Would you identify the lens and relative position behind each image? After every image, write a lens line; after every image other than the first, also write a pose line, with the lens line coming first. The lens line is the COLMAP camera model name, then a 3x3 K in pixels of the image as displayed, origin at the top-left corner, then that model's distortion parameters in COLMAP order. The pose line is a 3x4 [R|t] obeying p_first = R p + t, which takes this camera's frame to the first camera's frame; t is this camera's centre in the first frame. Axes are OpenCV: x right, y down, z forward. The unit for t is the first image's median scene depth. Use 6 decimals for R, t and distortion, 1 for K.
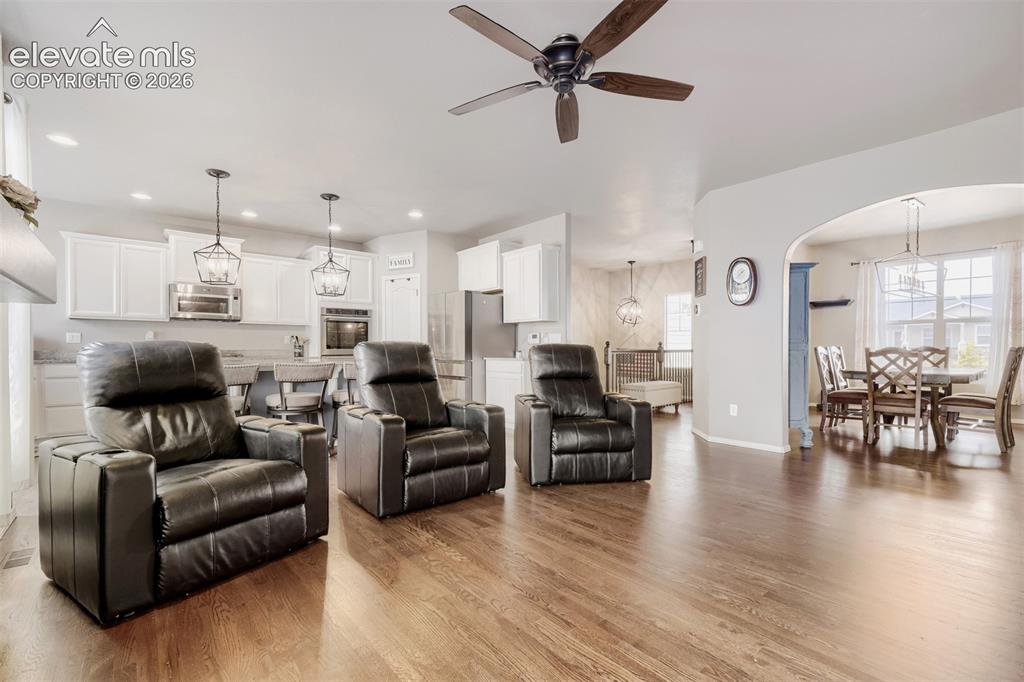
lens RADIAL K [[459.5, 0, 514.7], [0, 459.5, 353.1], [0, 0, 1]] dist [-0.001285, -0.000170]
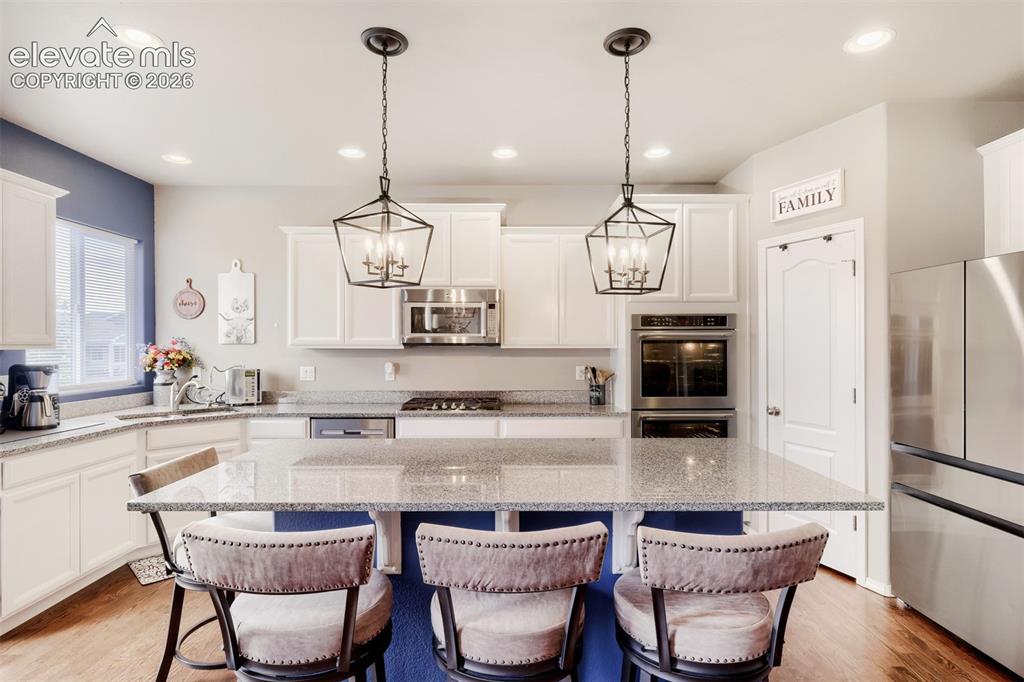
lens RADIAL K [[522.2, 0, 512.0], [0, 522.2, 341.0], [0, 0, 1]] dist [-0.004307, -0.001136]
pose [[0.765574, -0.003500, -0.643338, -0.170351], [-0.006508, 0.999892, -0.013184, -0.069800], [0.643315, 0.014280, 0.765468, 0.531490]]
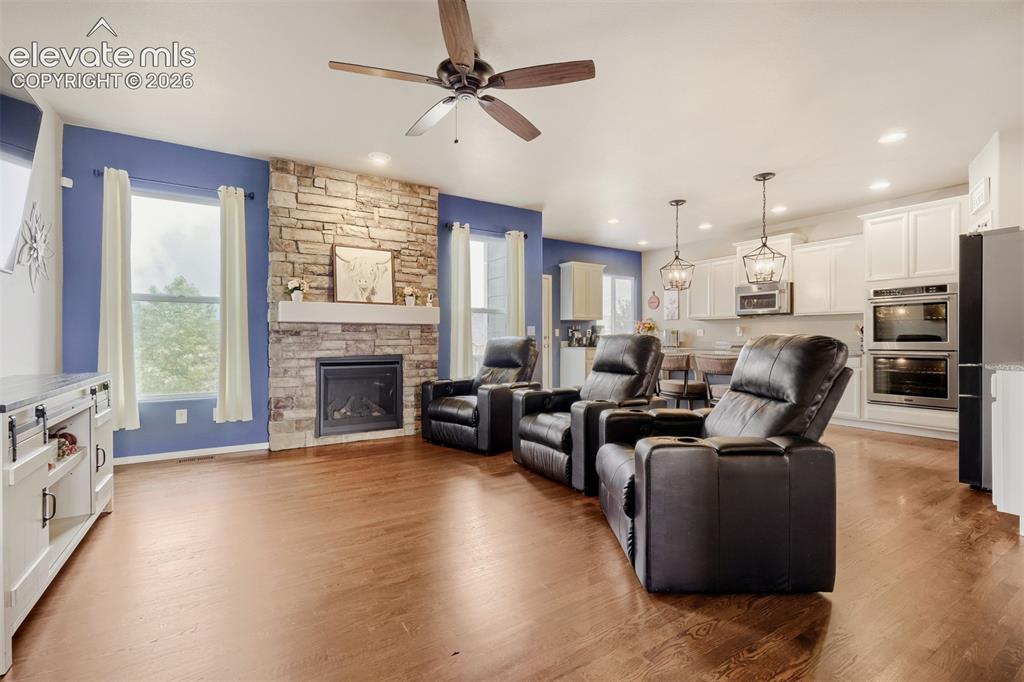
lens RADIAL K [[448.5, 0, 512.0], [0, 448.5, 341.0], [0, 0, 1]] dist [-0.001327, -0.000120]
pose [[-0.134925, 0.004413, -0.990846, 0.497894], [-0.013368, 0.999891, 0.006273, -0.007383], [0.990766, 0.014092, -0.134851, 0.551101]]
